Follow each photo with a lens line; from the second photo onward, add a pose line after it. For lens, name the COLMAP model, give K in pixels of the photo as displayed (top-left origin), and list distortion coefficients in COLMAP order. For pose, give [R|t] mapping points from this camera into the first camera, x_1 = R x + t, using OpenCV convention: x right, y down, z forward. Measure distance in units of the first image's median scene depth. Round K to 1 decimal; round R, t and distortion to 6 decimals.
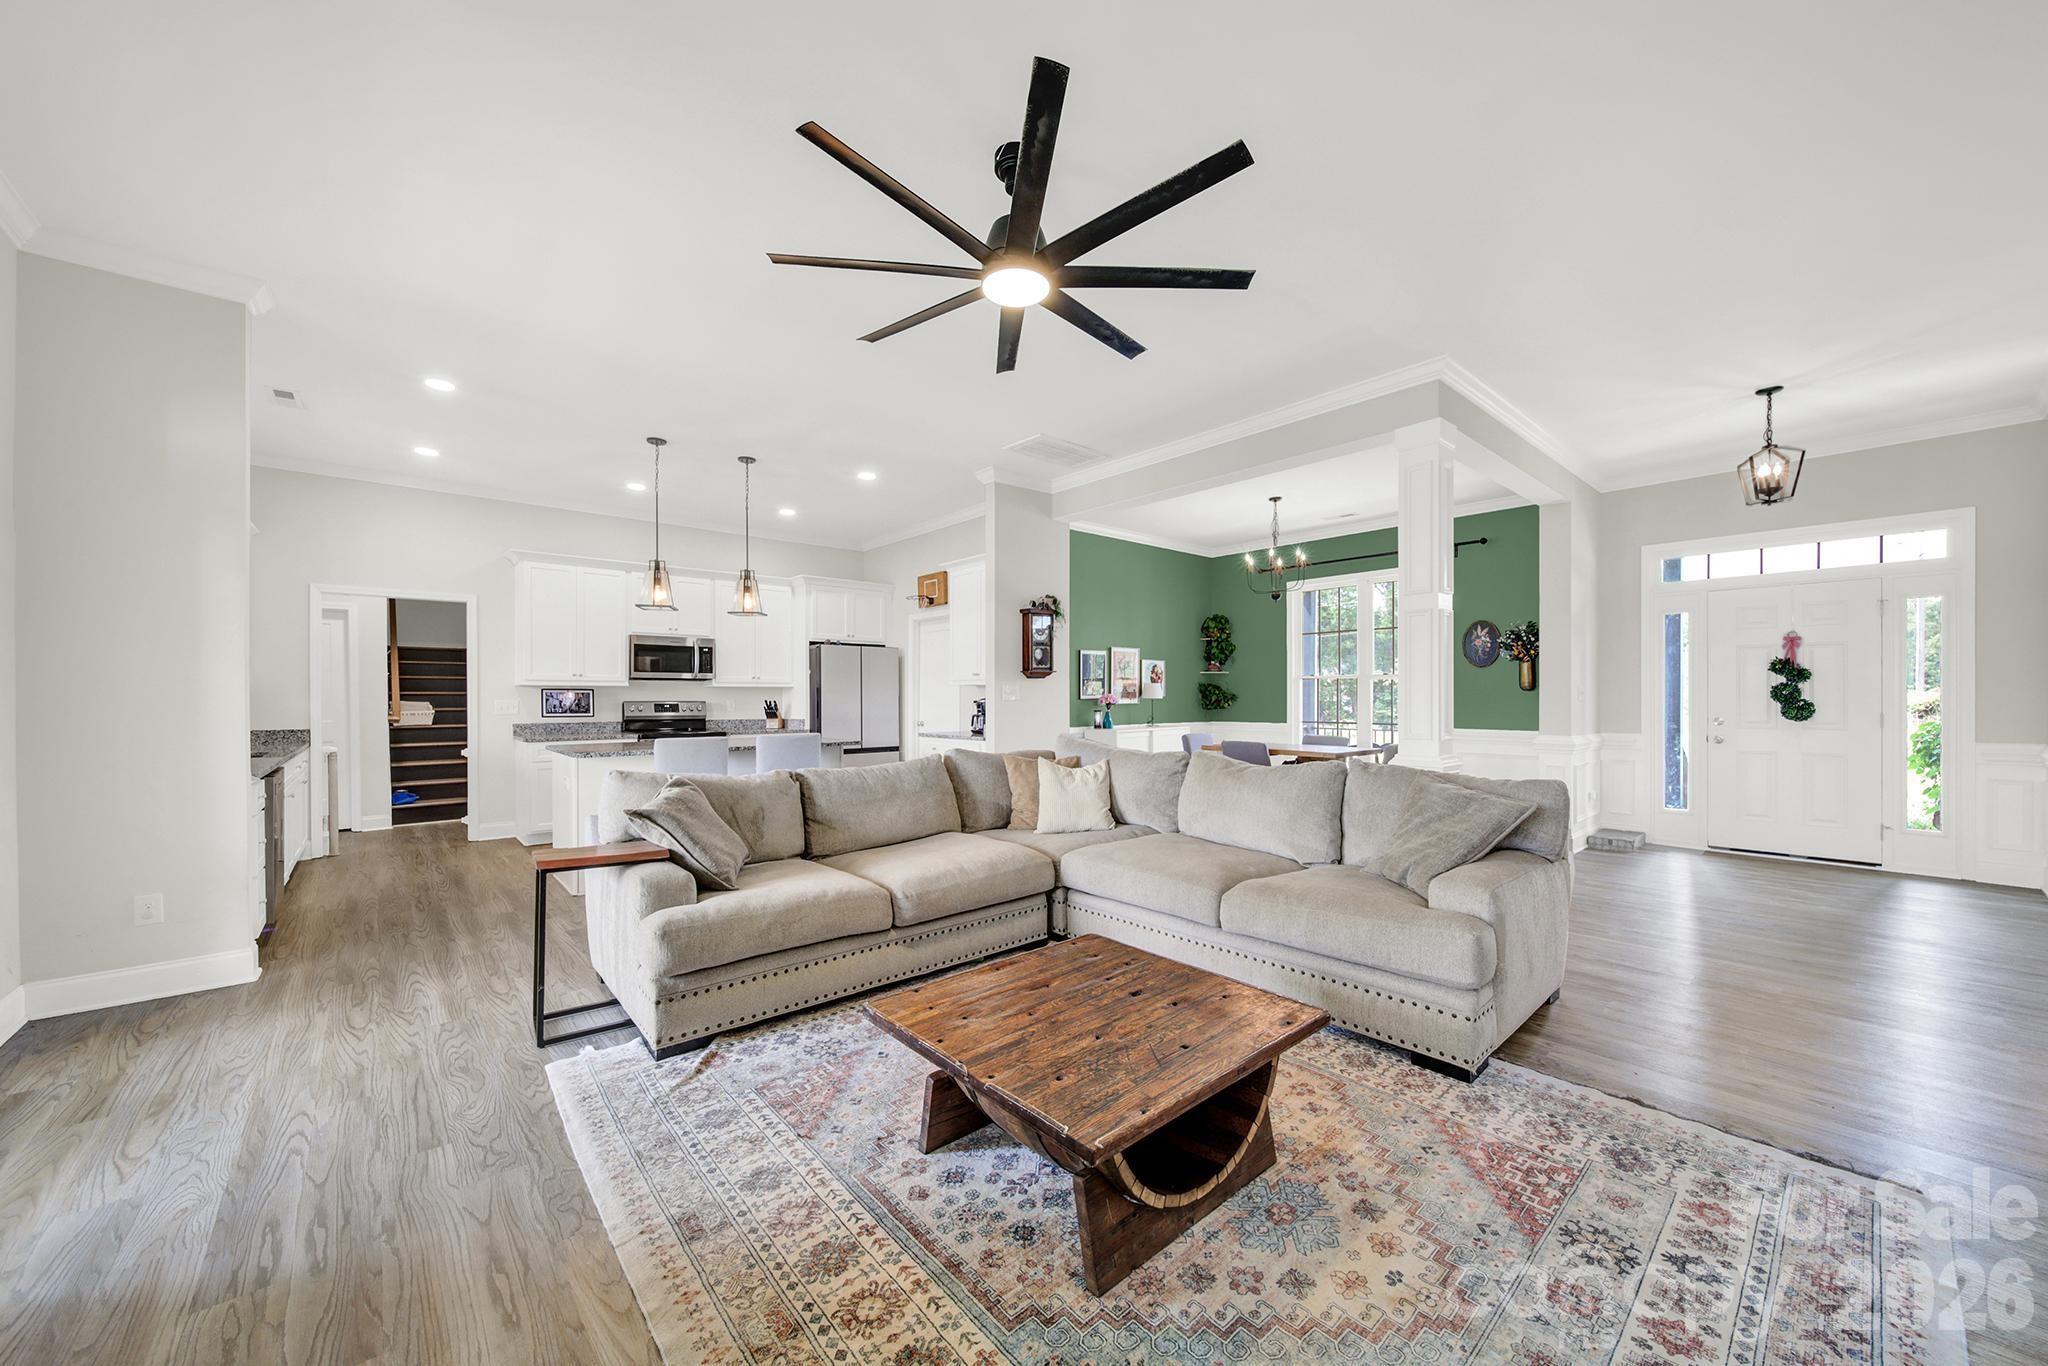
lens RADIAL K [[754.9, 0, 1027.9], [0, 754.9, 698.3], [0, 0, 1]] dist [-0.000237, -0.000011]
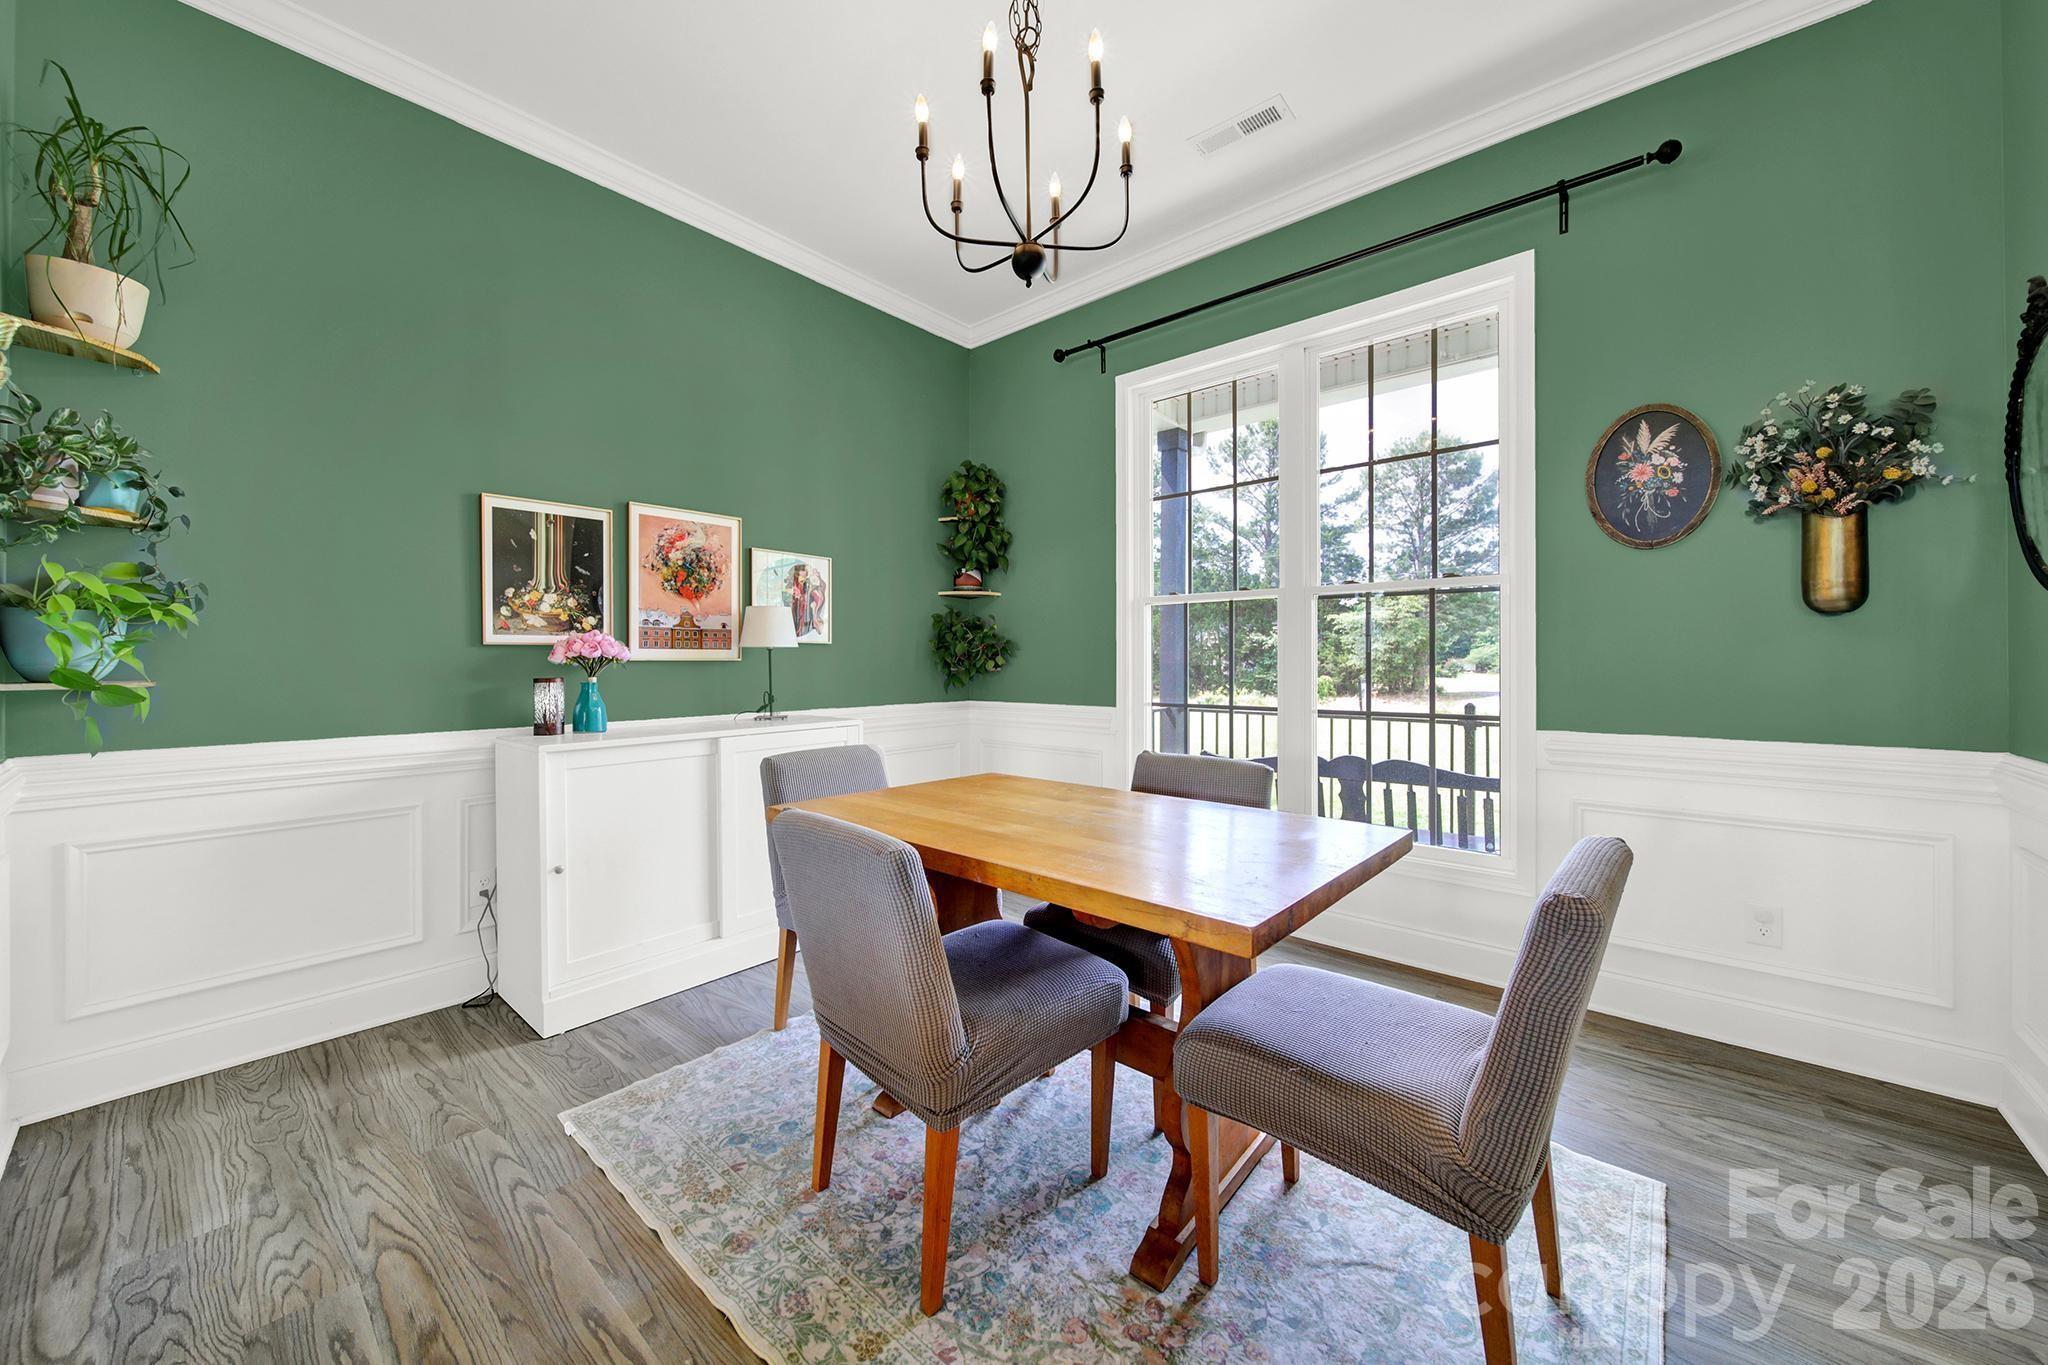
lens RADIAL K [[754.9, 0, 1021.2], [0, 754.9, 665.0], [0, 0, 1]] dist [-0.000237, -0.000011]
pose [[0.990999, 0.000407, 0.133871, 0.232162], [-0.000874, 0.999994, 0.003434, 0.007756], [-0.133869, -0.003520, 0.990993, 0.582894]]
